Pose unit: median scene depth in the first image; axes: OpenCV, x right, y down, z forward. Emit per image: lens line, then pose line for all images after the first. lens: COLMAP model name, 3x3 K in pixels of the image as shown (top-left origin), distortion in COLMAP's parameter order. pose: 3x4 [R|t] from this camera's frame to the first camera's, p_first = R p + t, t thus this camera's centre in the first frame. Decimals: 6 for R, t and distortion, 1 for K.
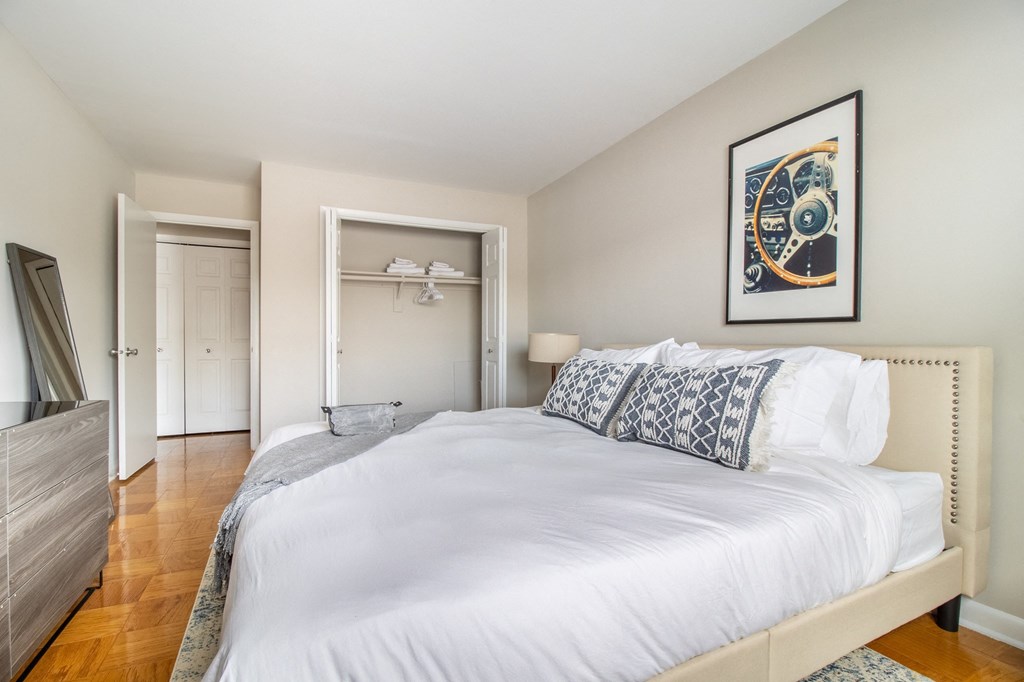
lens RADIAL K [[471.8, 0, 514.0], [0, 471.8, 344.9], [0, 0, 1]] dist [0.000556, -0.013729]
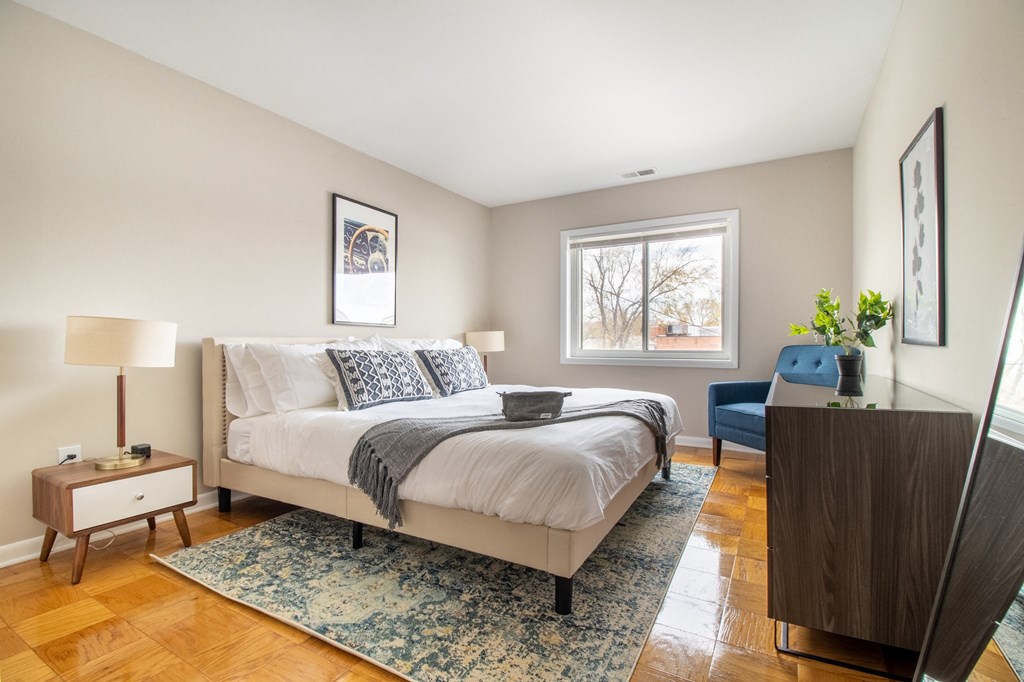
lens RADIAL K [[471.8, 0, 514.0], [0, 471.8, 344.9], [0, 0, 1]] dist [0.000556, -0.013729]
pose [[-0.575553, -0.001551, 0.817763, -1.048435], [0.010369, 0.999904, 0.009195, 0.010851], [-0.817699, 0.013772, -0.575482, 1.489876]]
